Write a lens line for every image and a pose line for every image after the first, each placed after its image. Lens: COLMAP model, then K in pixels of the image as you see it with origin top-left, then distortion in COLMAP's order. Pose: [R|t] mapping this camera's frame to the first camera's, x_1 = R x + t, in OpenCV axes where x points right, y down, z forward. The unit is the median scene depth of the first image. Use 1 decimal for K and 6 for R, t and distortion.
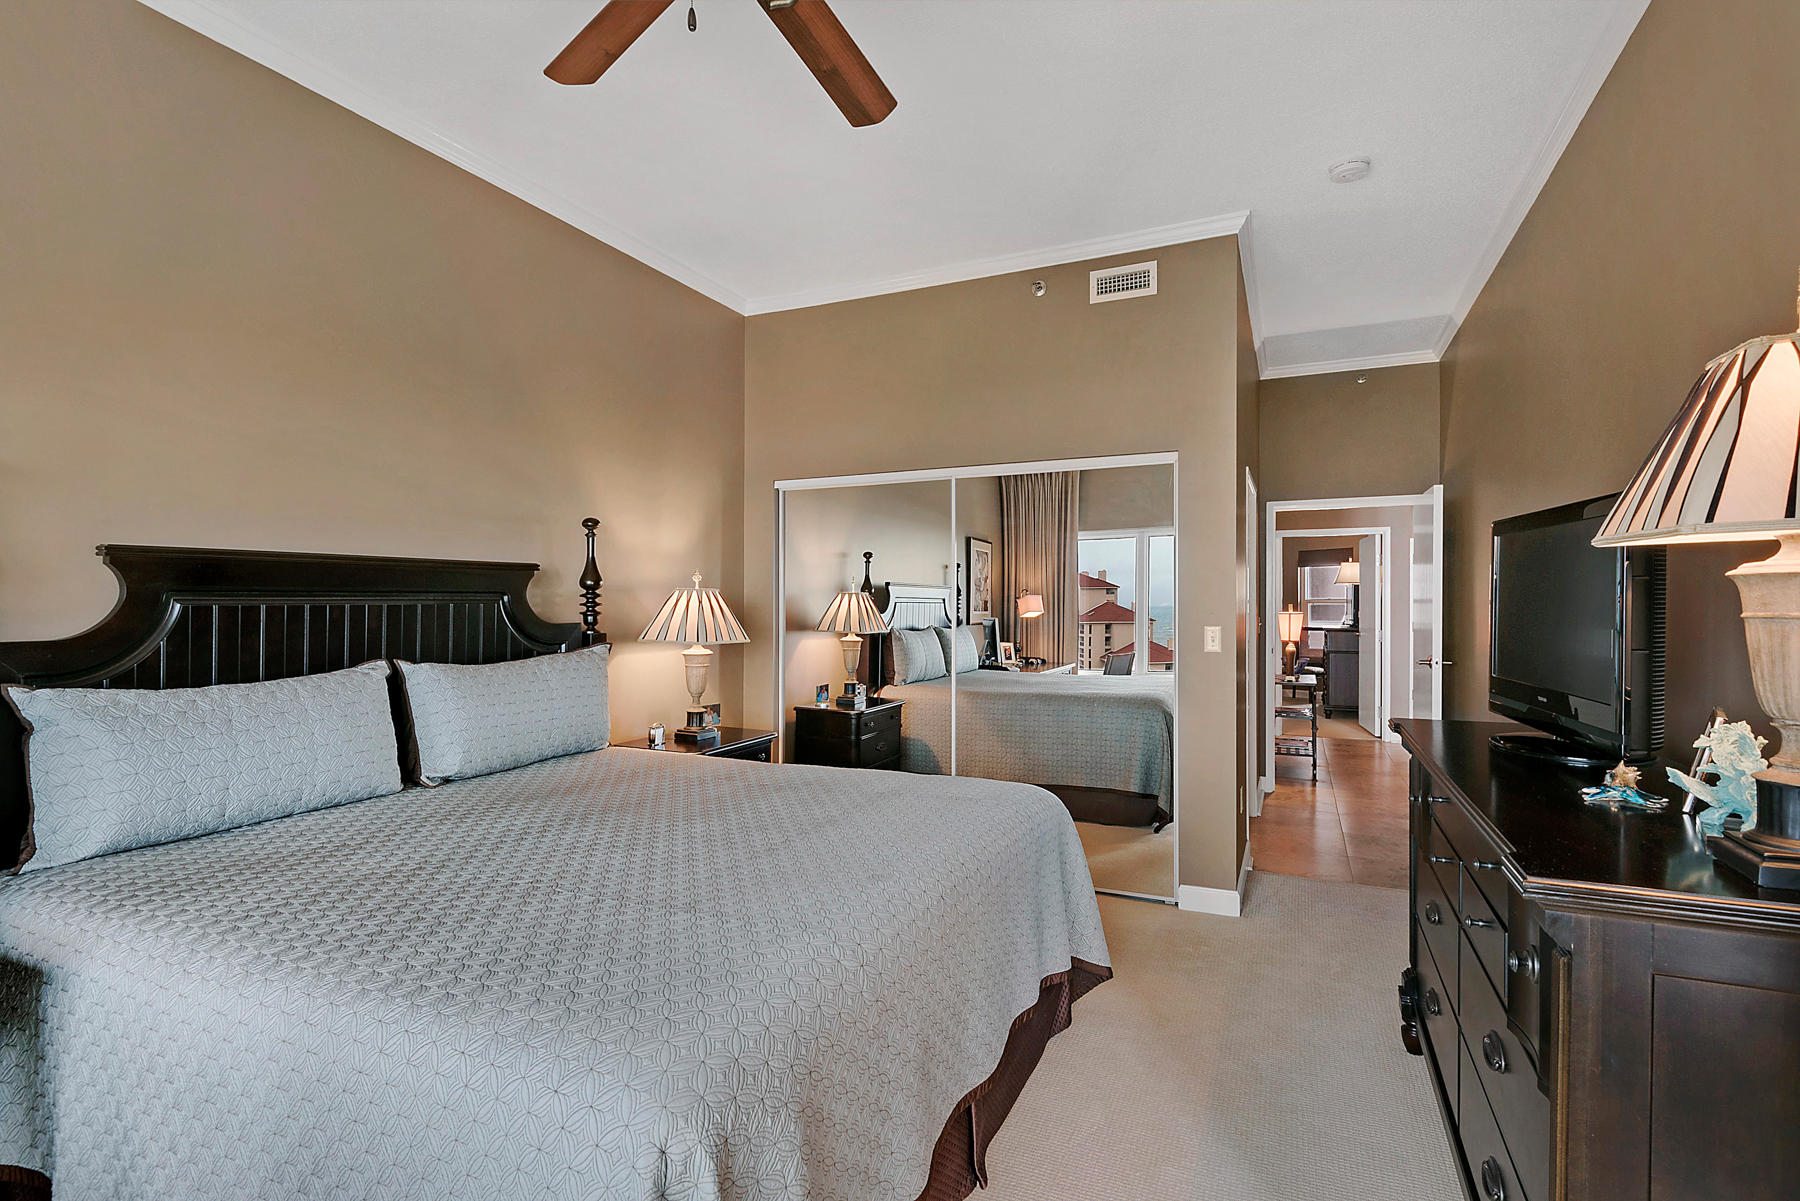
lens RADIAL K [[846.7, 0, 901.4], [0, 846.7, 593.5], [0, 0, 1]] dist [0.000954, 0.000146]
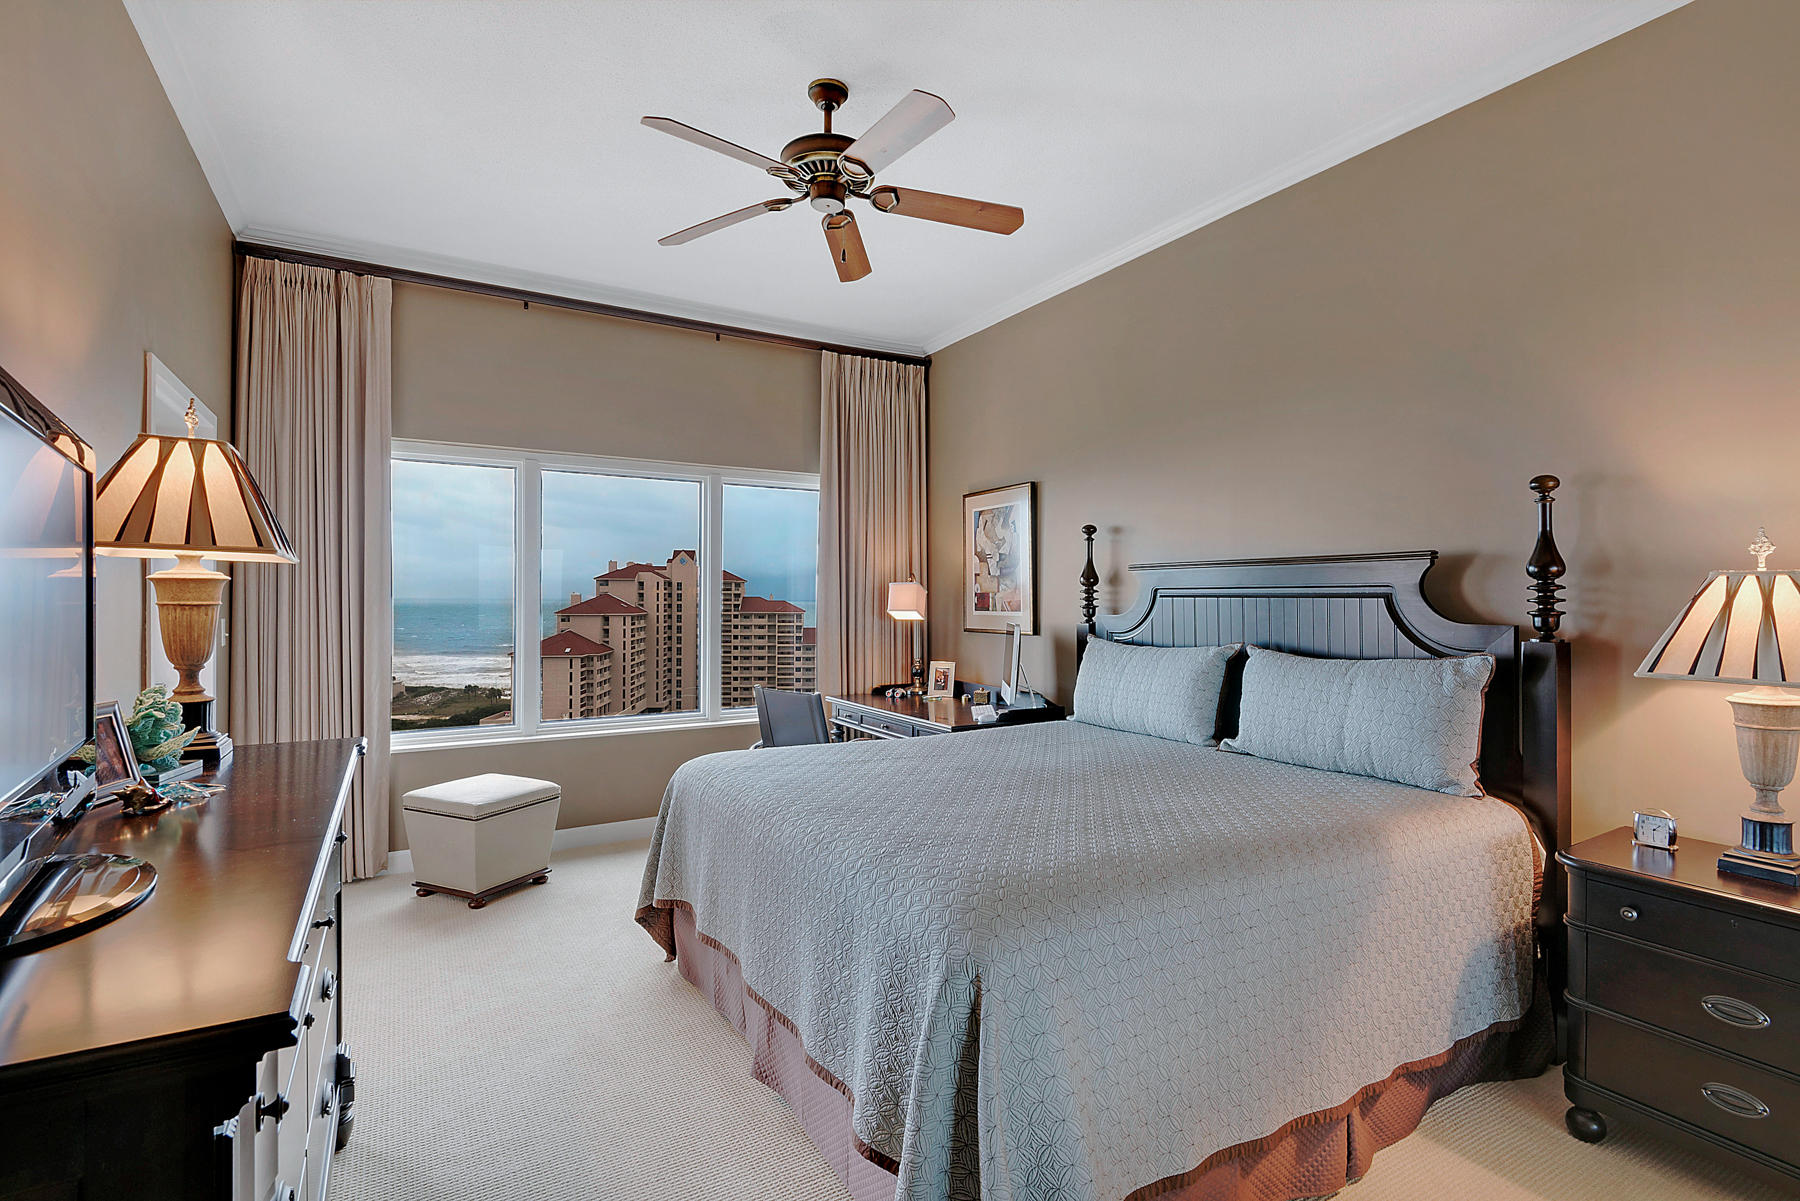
lens RADIAL K [[846.7, 0, 902.8], [0, 846.7, 590.0], [0, 0, 1]] dist [0.000954, 0.000146]
pose [[-0.567814, -0.006533, -0.823131, 0.476808], [0.006286, 0.999905, -0.012272, 0.008857], [0.823133, -0.012143, -0.567719, 0.956095]]
